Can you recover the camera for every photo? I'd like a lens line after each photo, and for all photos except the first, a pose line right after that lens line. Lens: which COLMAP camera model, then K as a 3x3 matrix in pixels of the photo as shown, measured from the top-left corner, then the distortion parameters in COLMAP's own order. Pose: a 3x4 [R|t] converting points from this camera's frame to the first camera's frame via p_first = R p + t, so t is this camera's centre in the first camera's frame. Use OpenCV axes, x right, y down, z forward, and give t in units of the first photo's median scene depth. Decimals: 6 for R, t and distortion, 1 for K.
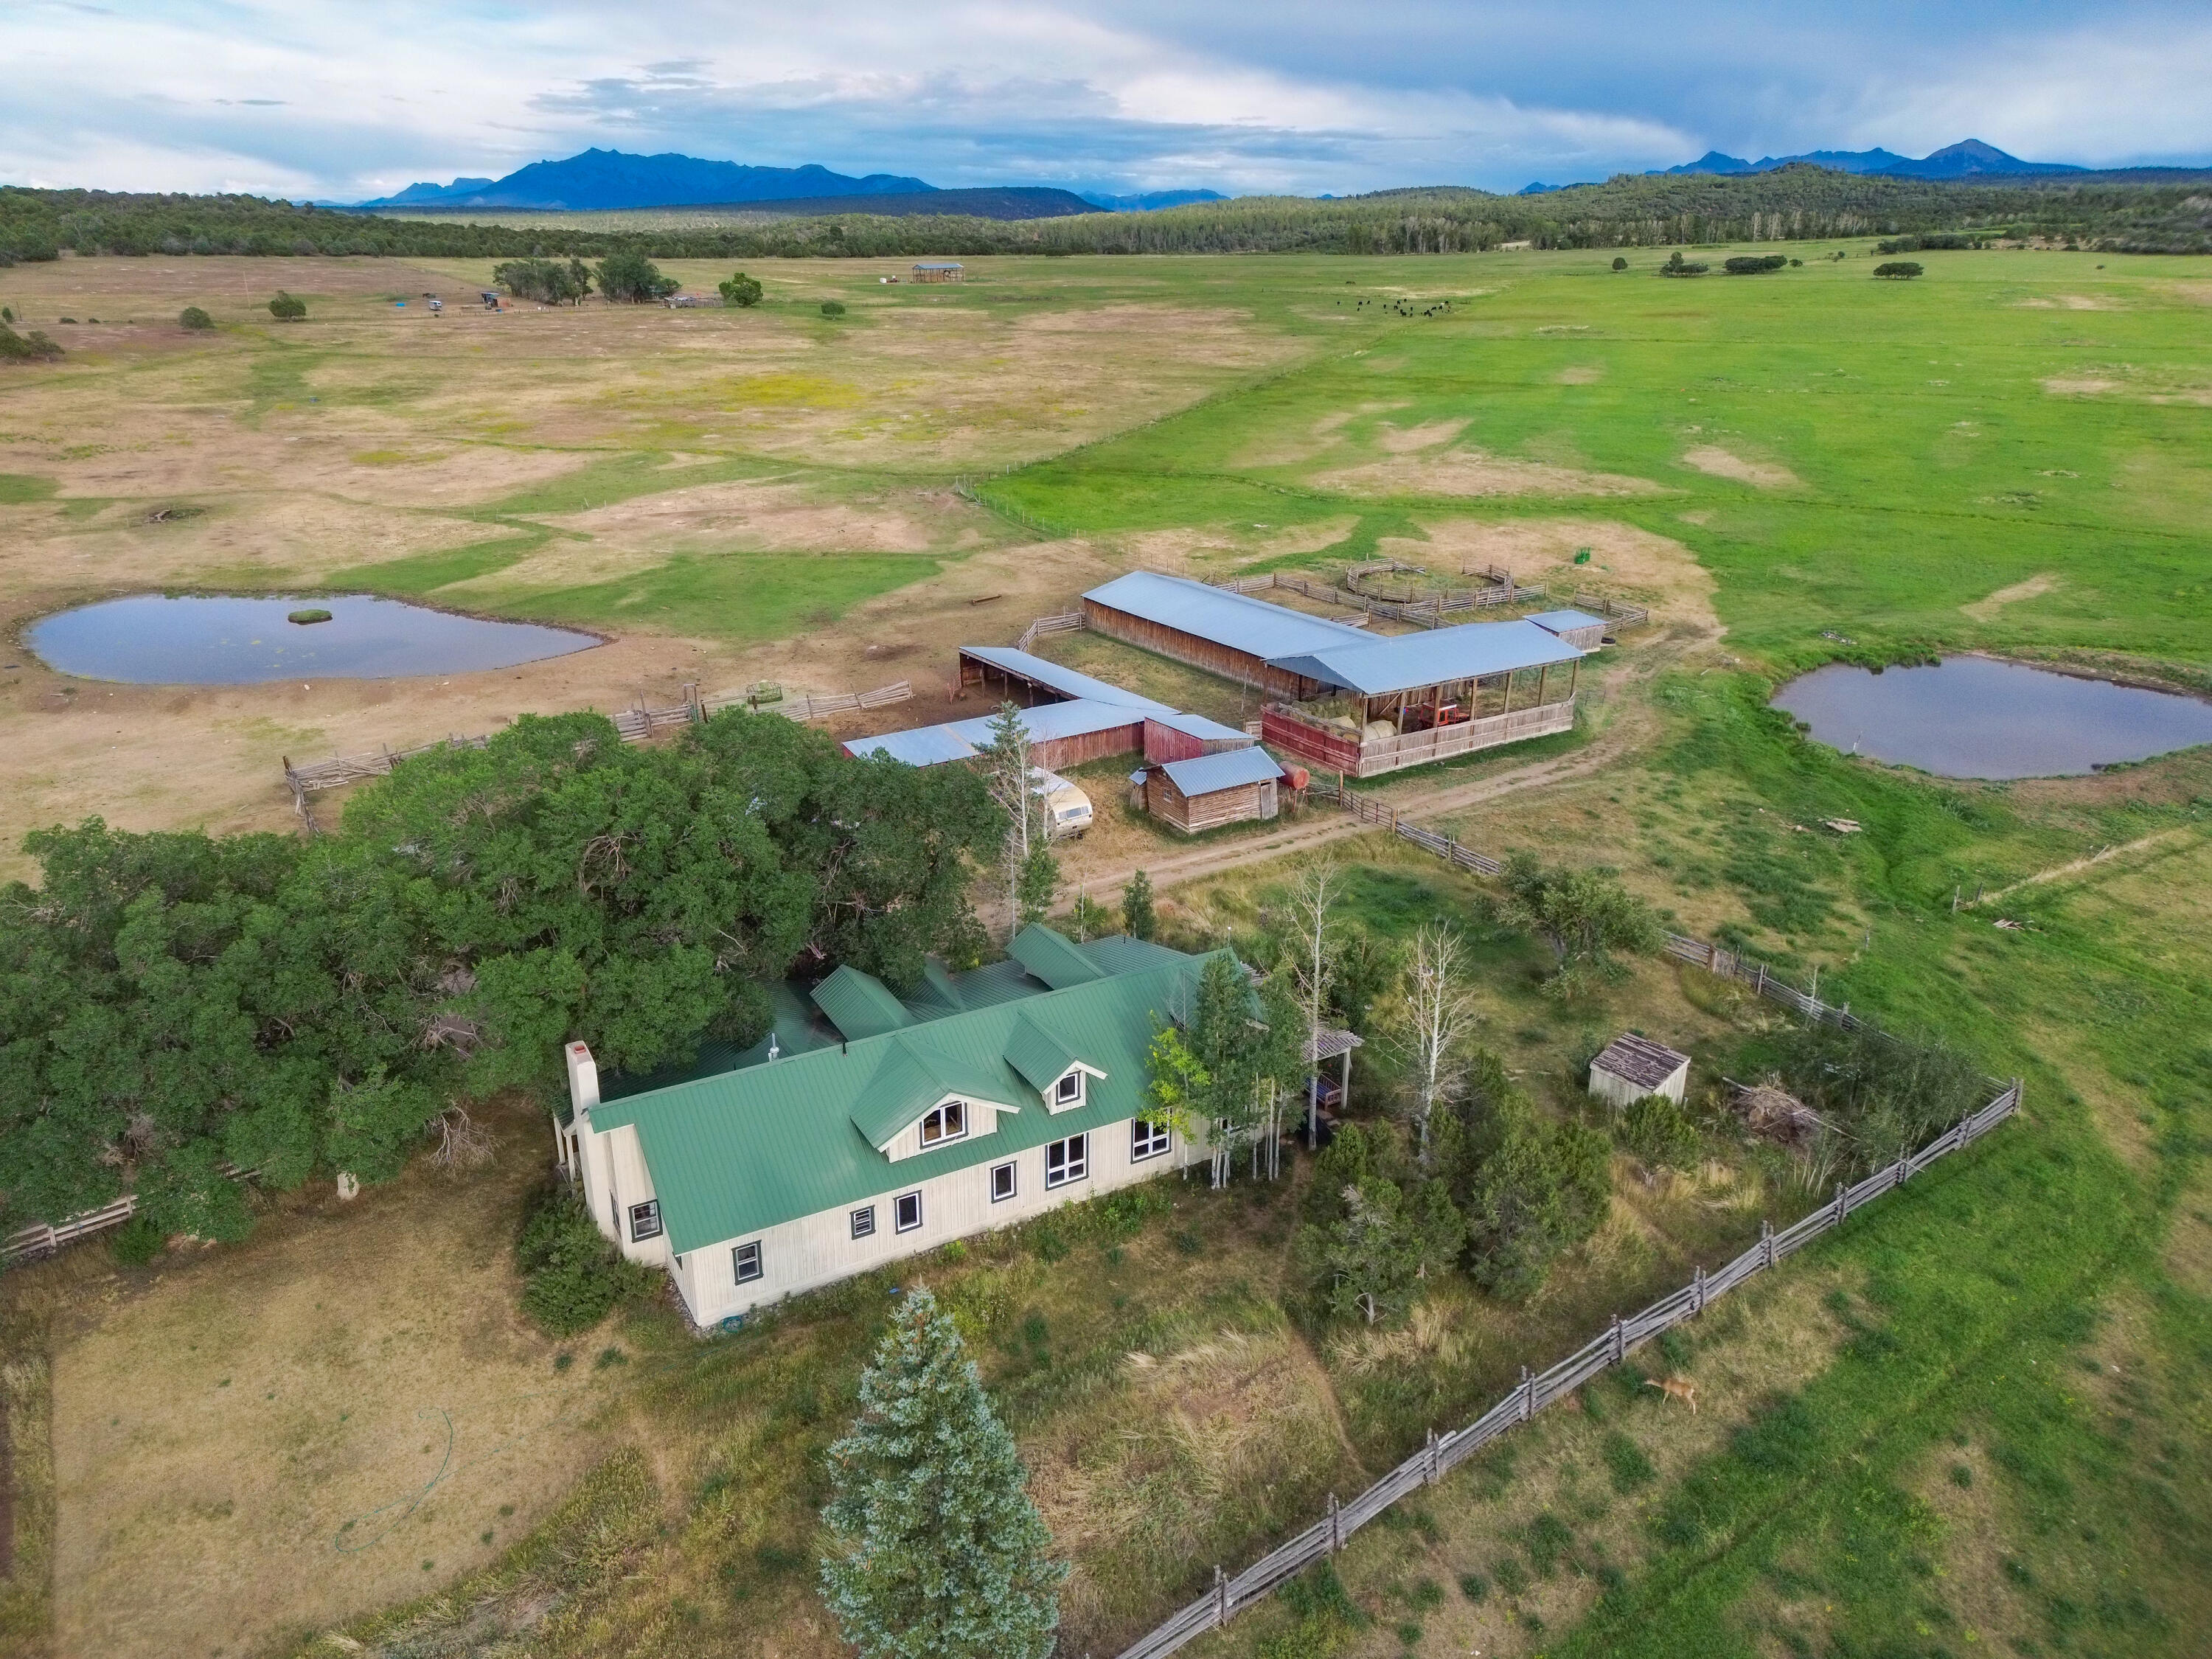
lens RADIAL K [[1540.8, 0, 1111.5], [0, 1540.8, 835.2], [0, 0, 1]] dist [0.081891, -0.086786]
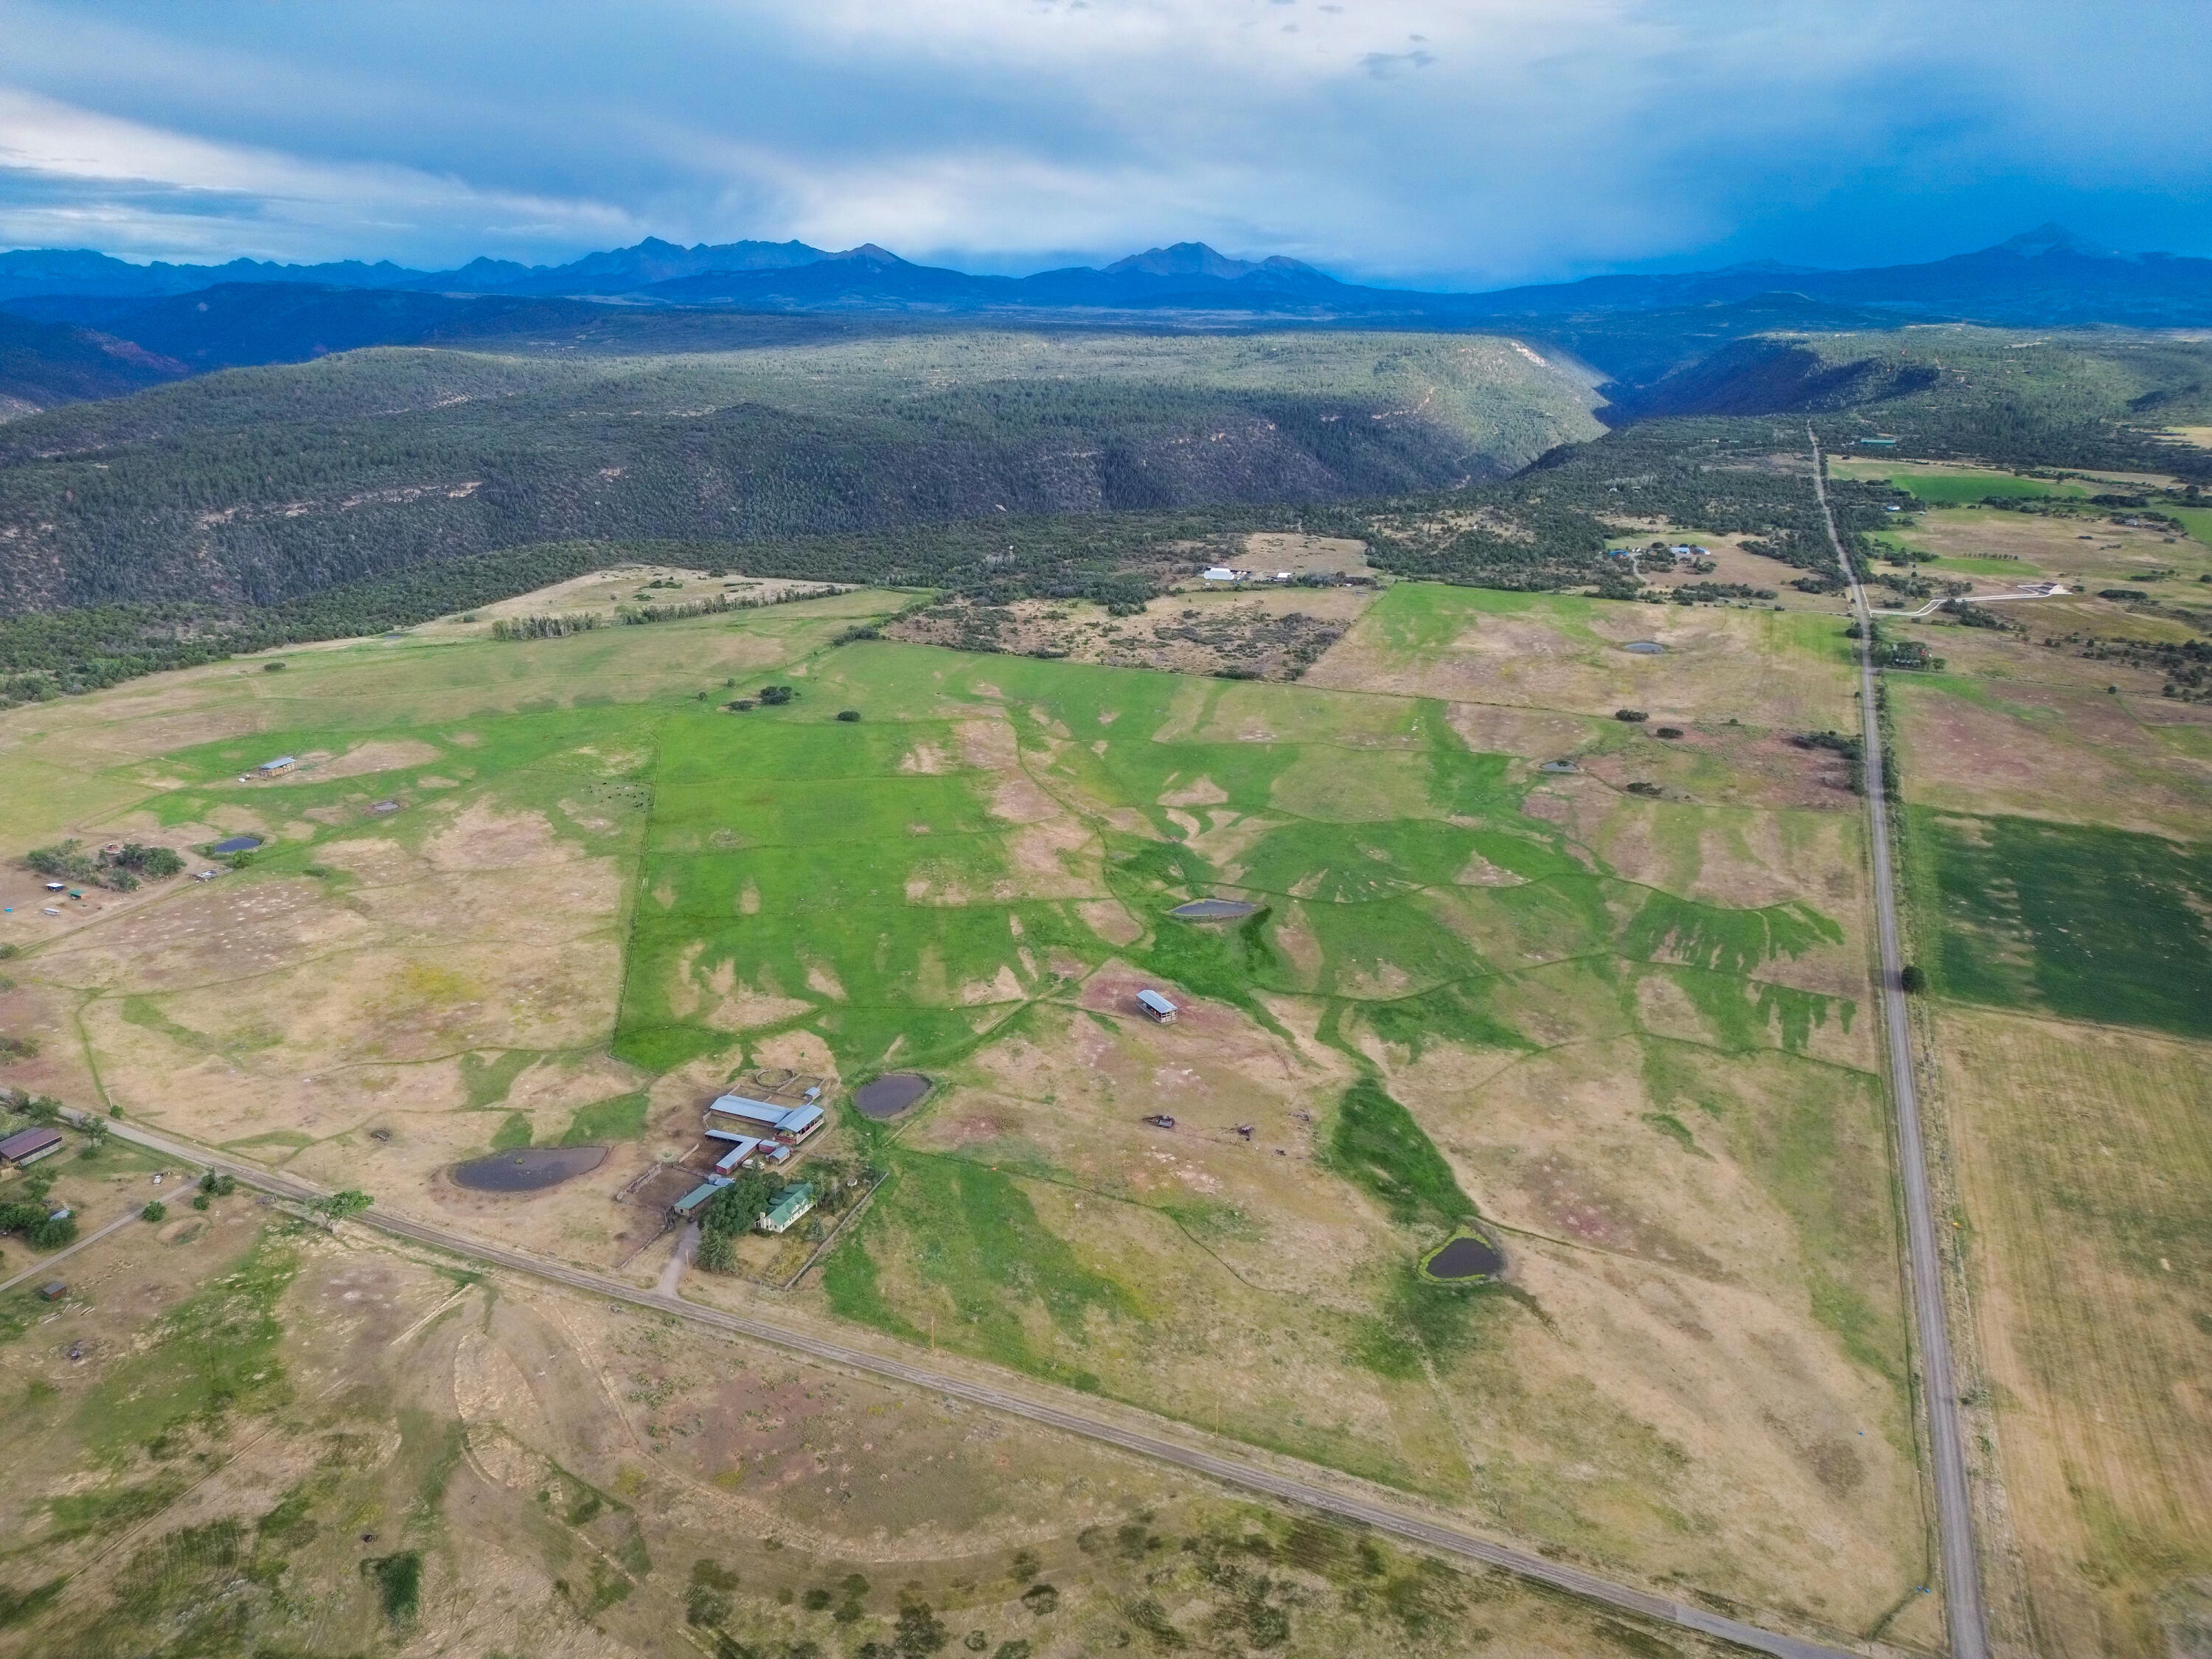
lens RADIAL K [[1540.8, 0, 1111.5], [0, 1540.8, 835.2], [0, 0, 1]] dist [0.081891, -0.086786]
pose [[0.820501, -0.182064, 0.541877, -3.392464], [0.200691, 0.979331, 0.025160, -2.014678], [-0.535258, 0.088106, 0.840081, -8.723837]]
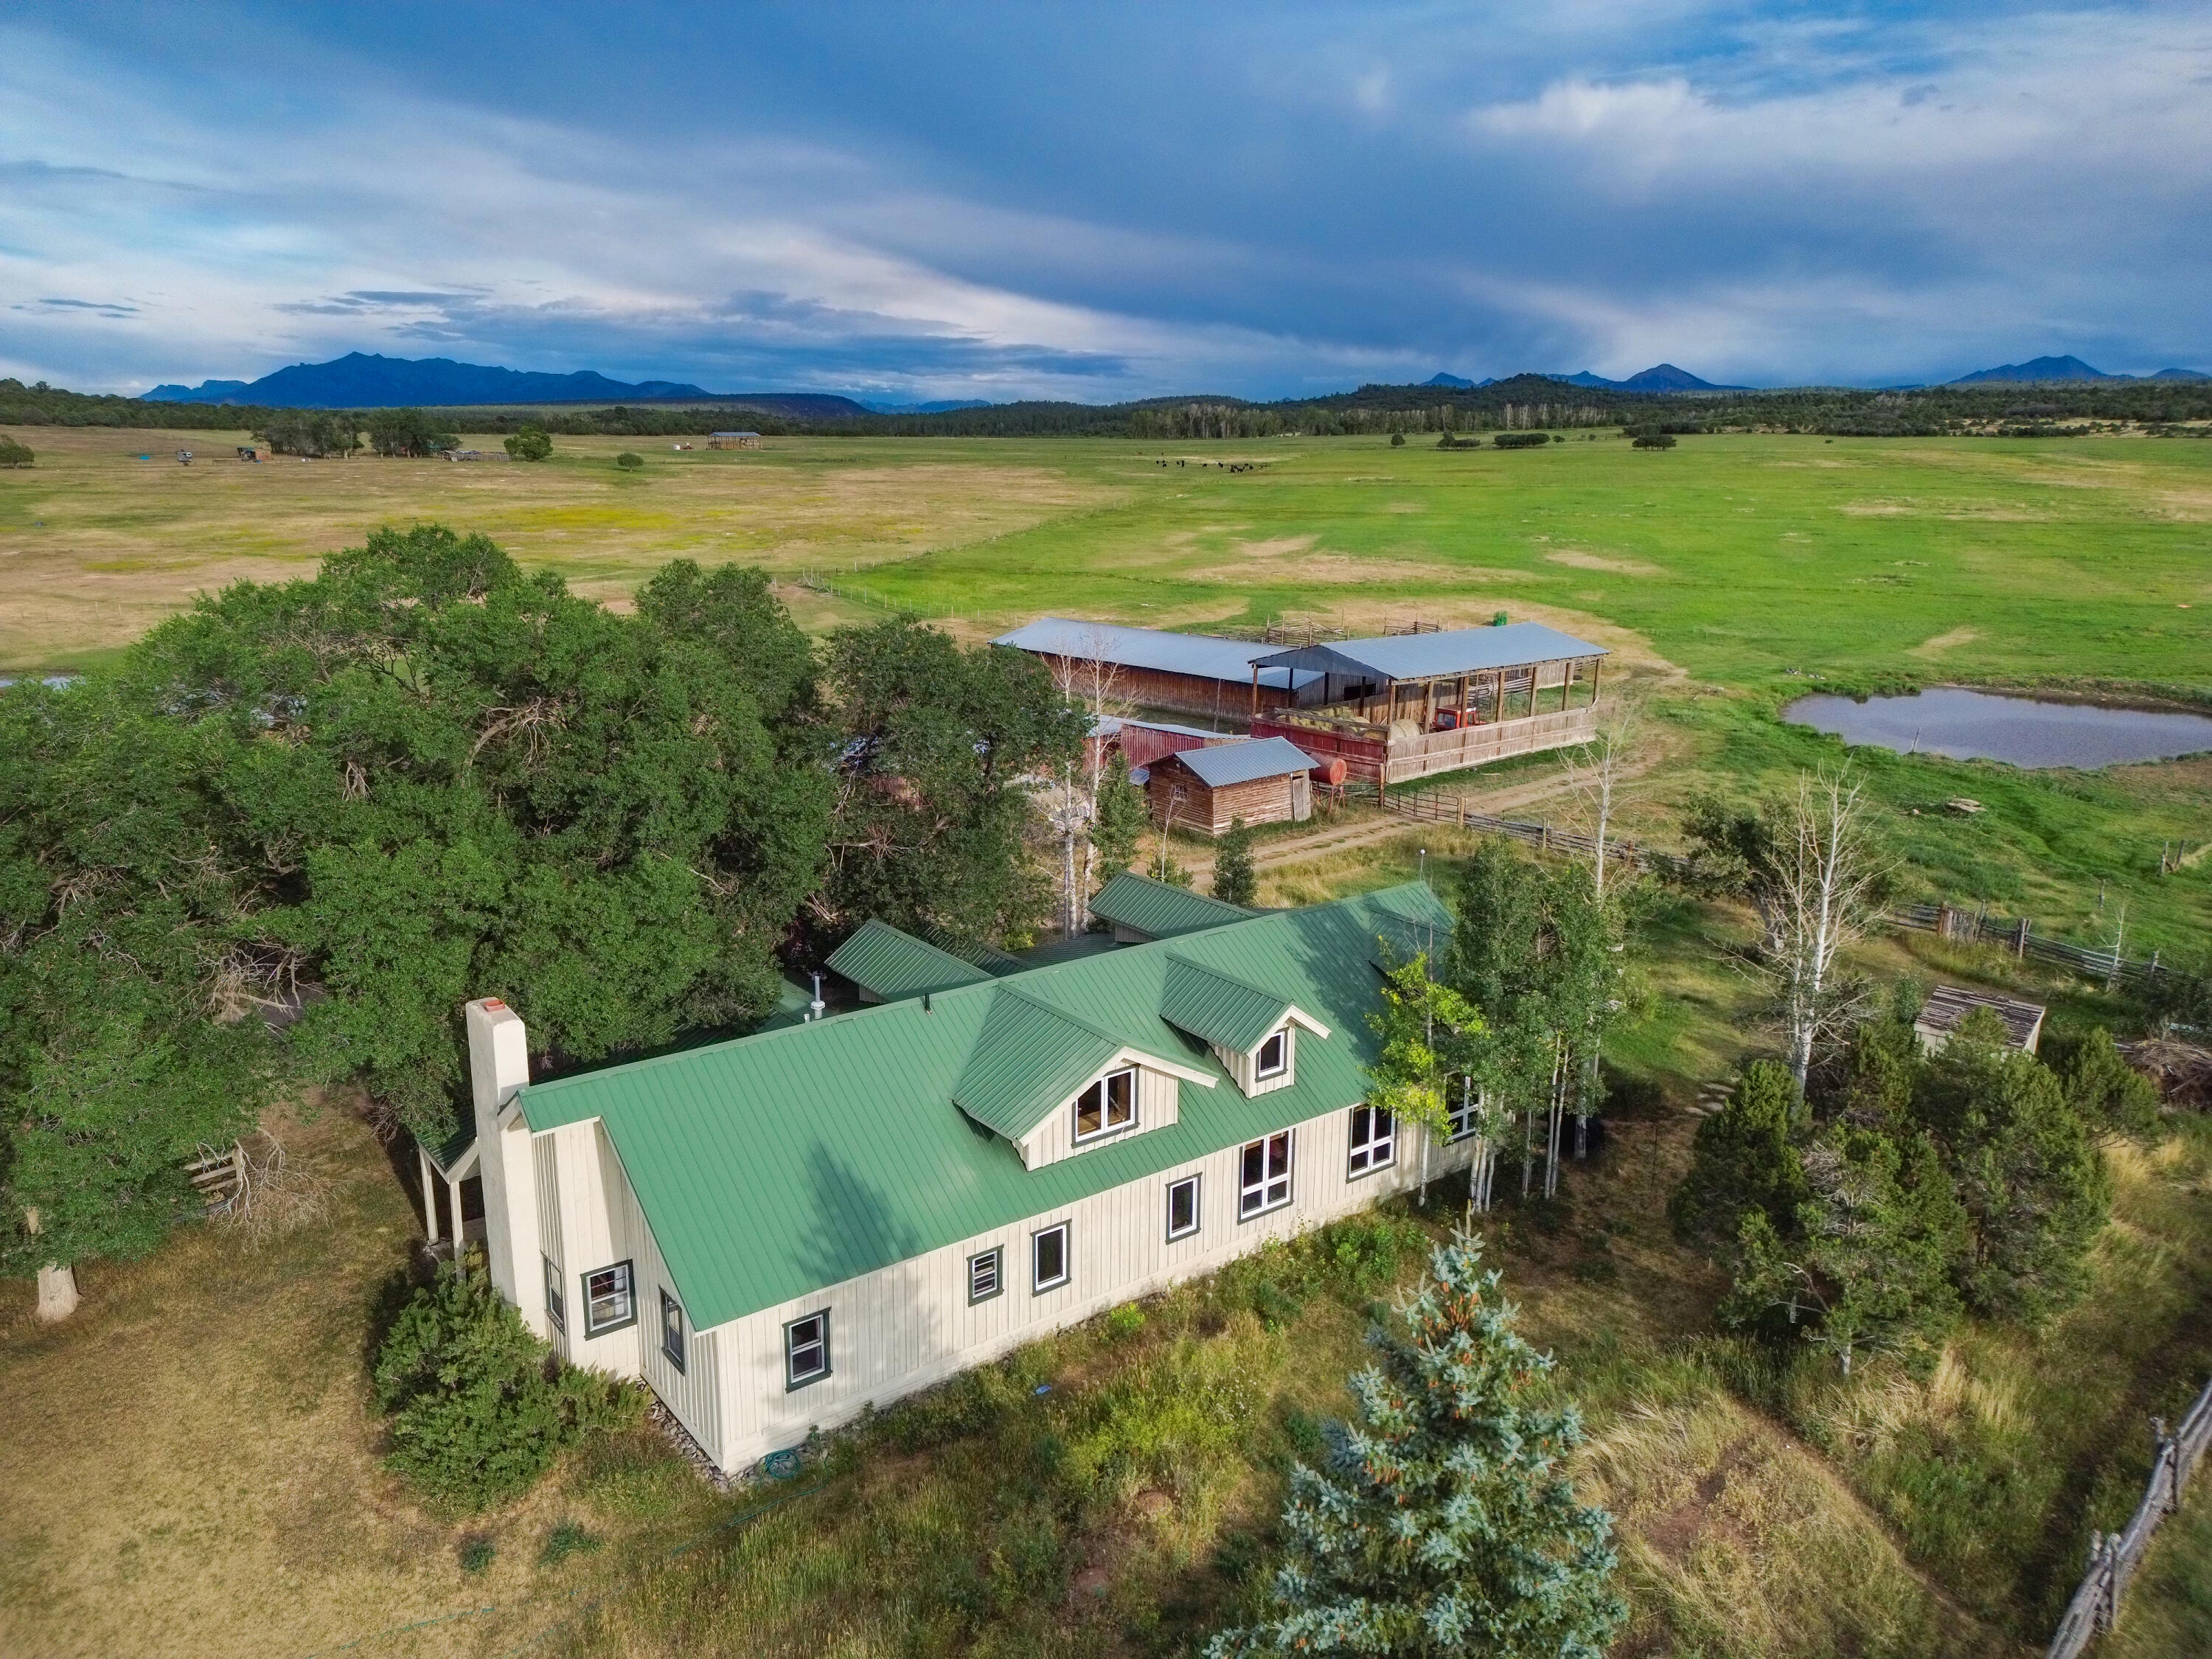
lens RADIAL K [[1540.8, 0, 1111.5], [0, 1540.8, 835.2], [0, 0, 1]] dist [0.081891, -0.086786]
pose [[0.990401, -0.028610, 0.135229, -0.173544], [0.044643, 0.992120, -0.117065, 0.141097], [-0.130814, 0.121978, 0.983874, 0.353168]]
